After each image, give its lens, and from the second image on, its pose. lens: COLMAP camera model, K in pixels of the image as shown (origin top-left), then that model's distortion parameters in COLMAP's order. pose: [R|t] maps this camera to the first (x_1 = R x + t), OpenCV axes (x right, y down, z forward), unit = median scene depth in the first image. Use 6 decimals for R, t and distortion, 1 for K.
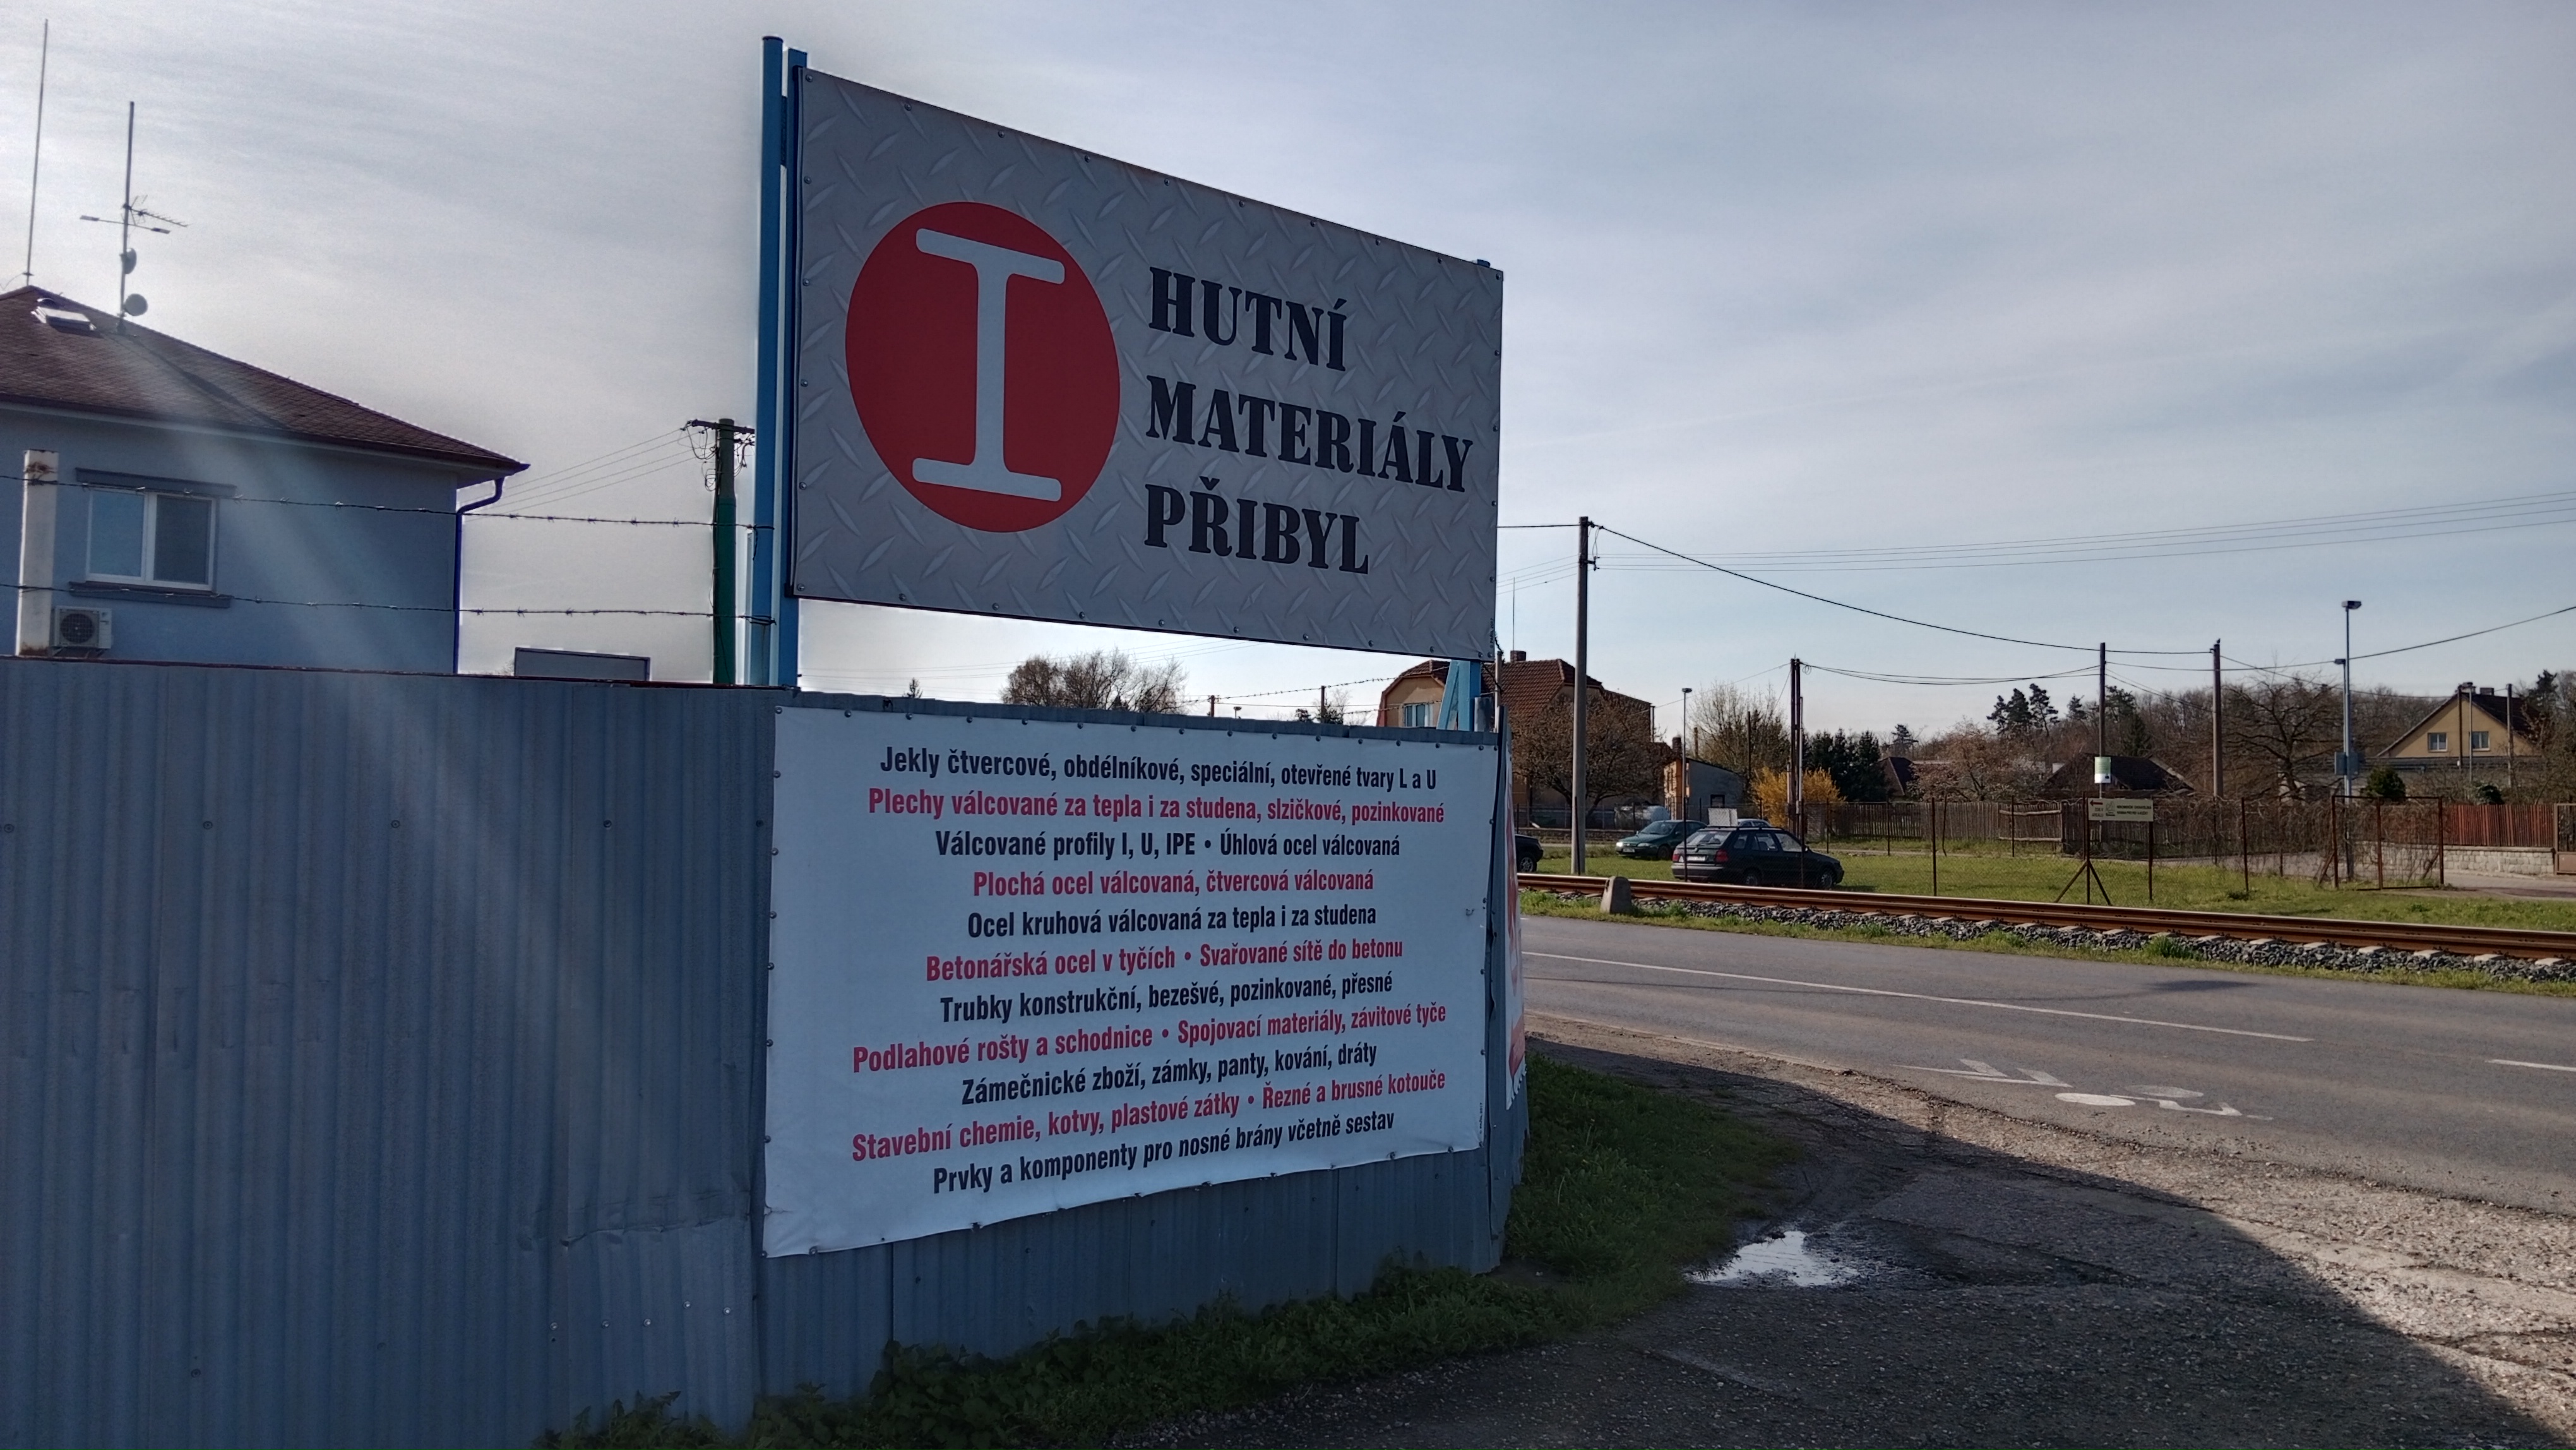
lens RADIAL K [[2008.3, 0, 1288.0], [0, 2008.3, 725.0], [0, 0, 1]] dist [0.030456, -0.006551]
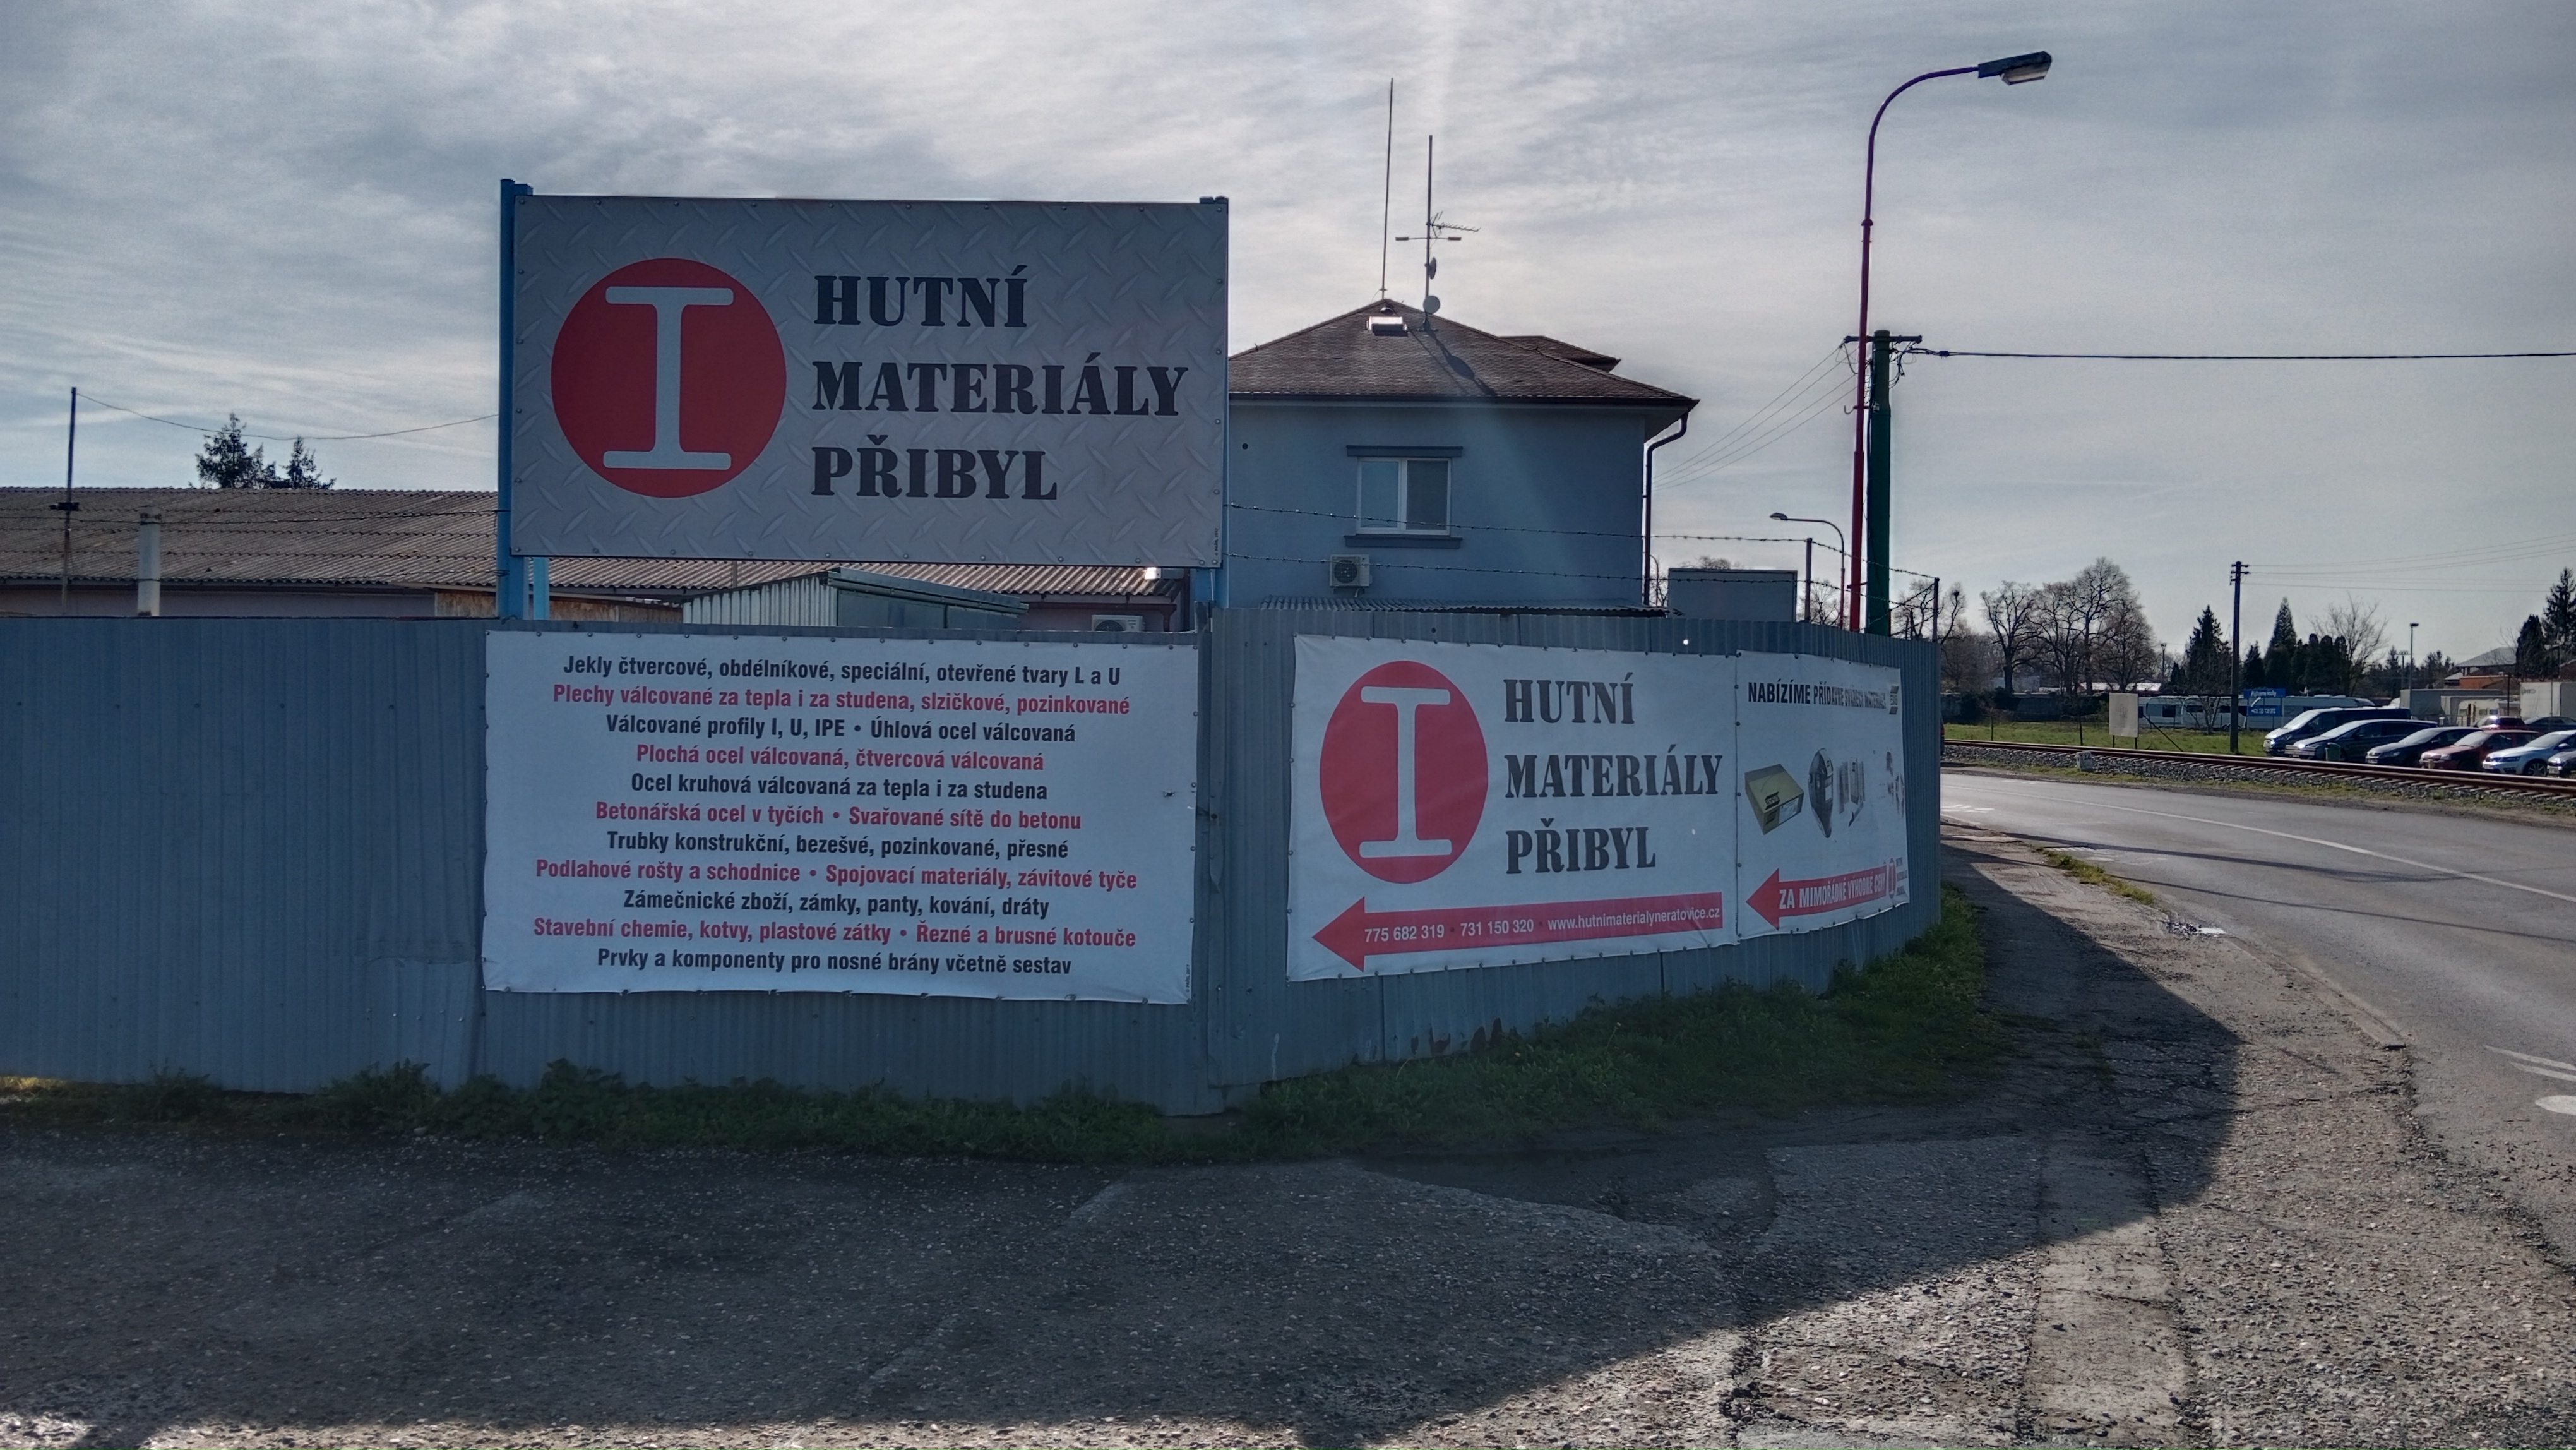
lens RADIAL K [[1989.6, 0, 1288.0], [0, 1989.6, 757.2], [0, 0, 1]] dist [-0.012229, -0.003063]
pose [[0.725780, 0.017990, -0.687692, 1.014478], [0.023143, 0.998454, 0.050545, 0.020230], [0.687538, -0.052600, 0.724241, 0.275816]]
